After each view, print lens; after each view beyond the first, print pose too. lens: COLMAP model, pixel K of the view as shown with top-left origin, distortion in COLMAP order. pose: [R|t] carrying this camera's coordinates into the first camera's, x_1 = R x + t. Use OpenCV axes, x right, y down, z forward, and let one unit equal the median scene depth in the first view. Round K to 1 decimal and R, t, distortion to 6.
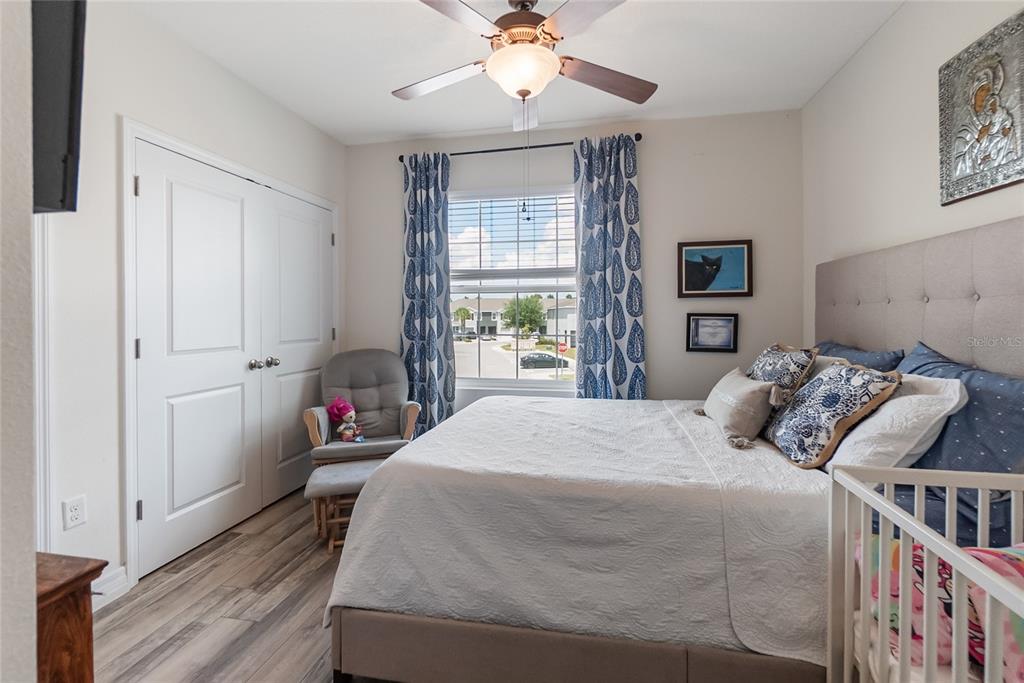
lens RADIAL K [[446.6, 0, 516.2], [0, 446.6, 321.1], [0, 0, 1]] dist [-0.006580, 0.002062]
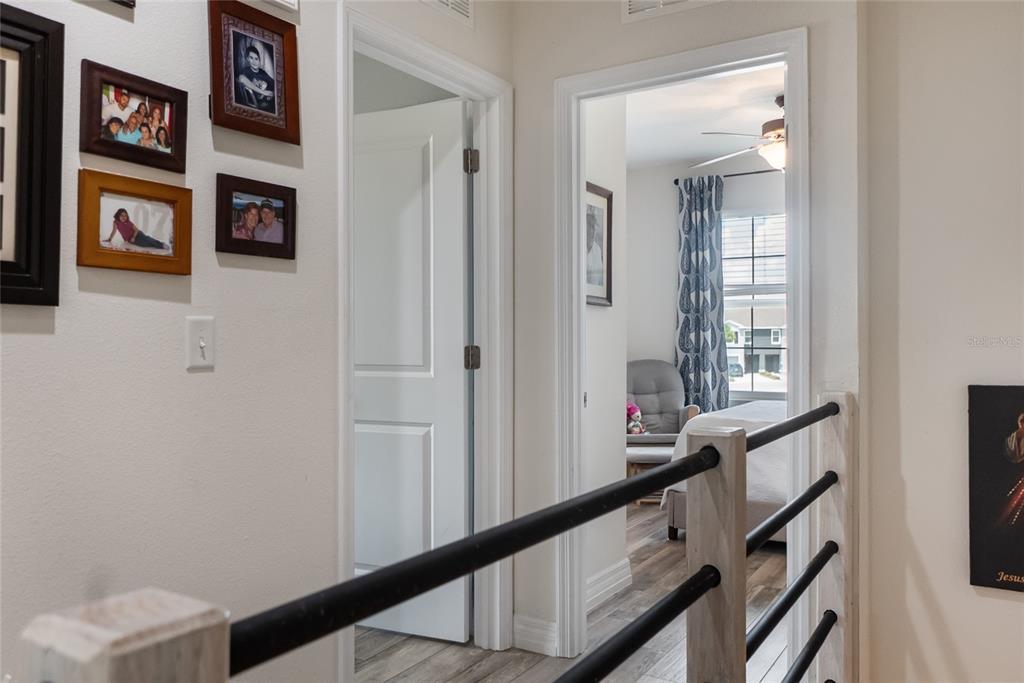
lens RADIAL K [[789.4, 0, 521.1], [0, 789.4, 337.6], [0, 0, 1]] dist [0.012622, -0.008920]
pose [[0.935052, -0.003120, -0.354498, 0.064866], [-0.000675, 0.999944, -0.010582, 0.027946], [0.354511, 0.010134, 0.934997, -0.908548]]
